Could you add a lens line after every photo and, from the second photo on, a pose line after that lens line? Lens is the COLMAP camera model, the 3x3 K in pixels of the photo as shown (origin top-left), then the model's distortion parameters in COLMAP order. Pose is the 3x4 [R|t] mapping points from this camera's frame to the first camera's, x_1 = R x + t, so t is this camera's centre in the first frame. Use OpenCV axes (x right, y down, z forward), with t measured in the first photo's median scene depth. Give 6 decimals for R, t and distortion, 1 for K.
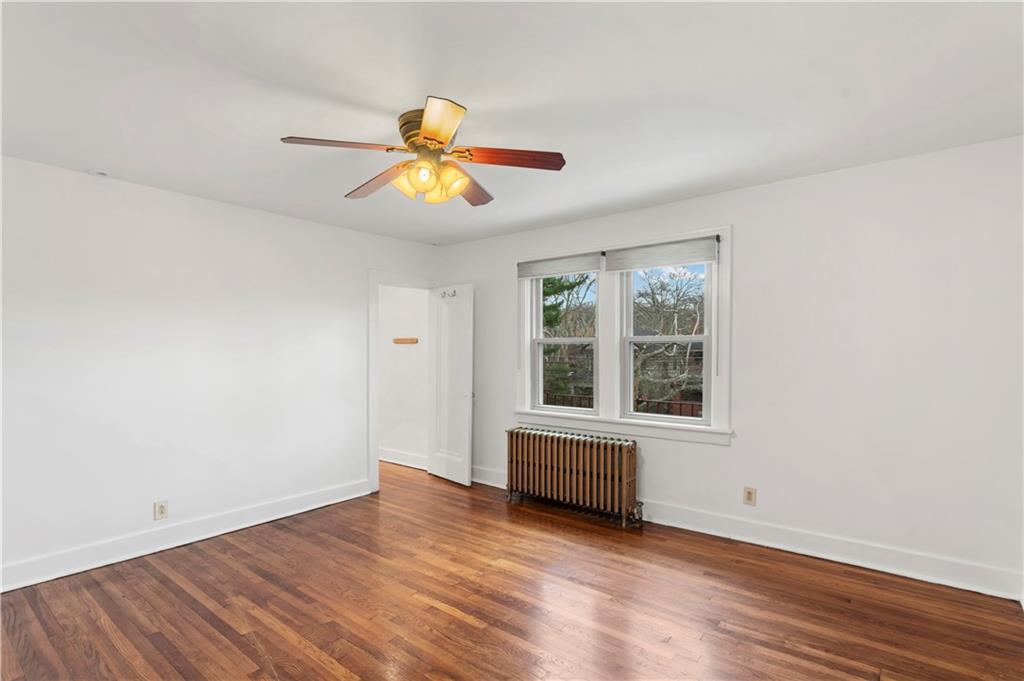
lens RADIAL K [[492.5, 0, 519.4], [0, 492.5, 350.1], [0, 0, 1]] dist [-0.005078, 0.002489]
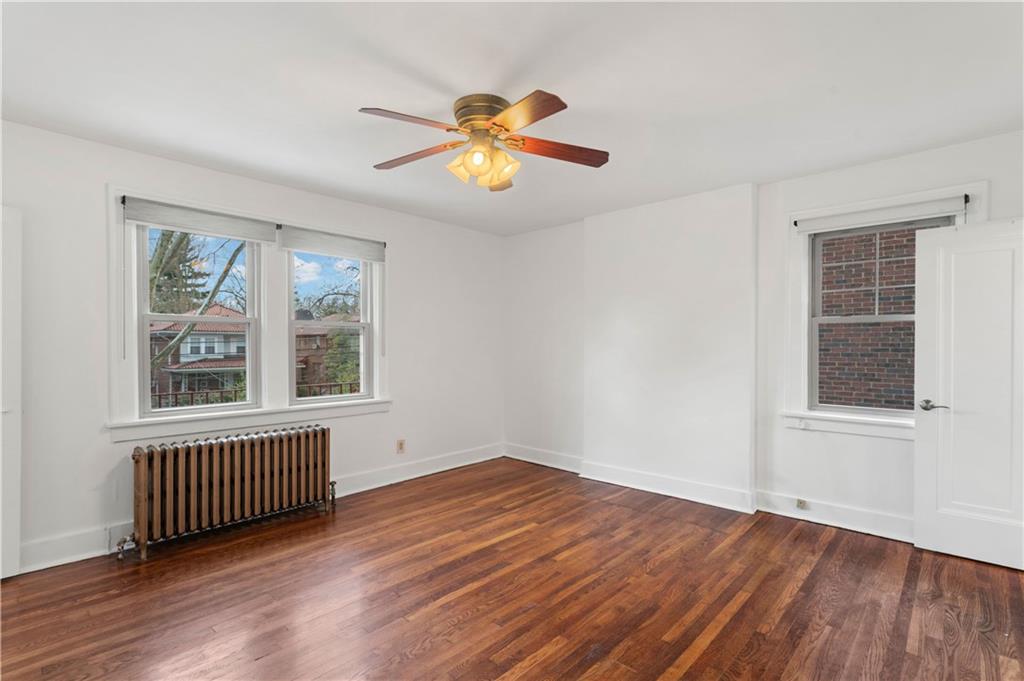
lens RADIAL K [[492.5, 0, 505.9], [0, 492.5, 337.4], [0, 0, 1]] dist [-0.005078, 0.002489]
pose [[0.084257, 0.016051, 0.996315, -0.837359], [-0.004619, 0.999866, -0.015718, 0.024448], [-0.996433, -0.003278, 0.084320, 0.615709]]
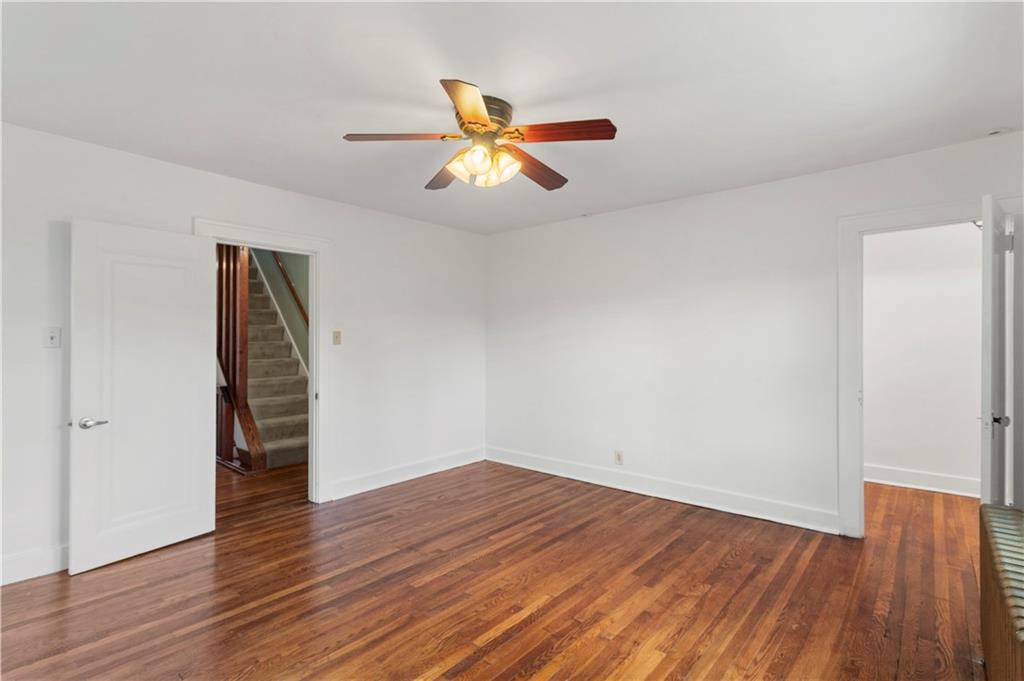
lens RADIAL K [[492.5, 0, 516.4], [0, 492.5, 337.0], [0, 0, 1]] dist [-0.005078, 0.002489]
pose [[-0.022200, -0.000627, -0.999753, 0.567452], [0.001578, 0.999999, -0.000662, 0.012027], [0.999752, -0.001592, -0.022199, 0.773128]]
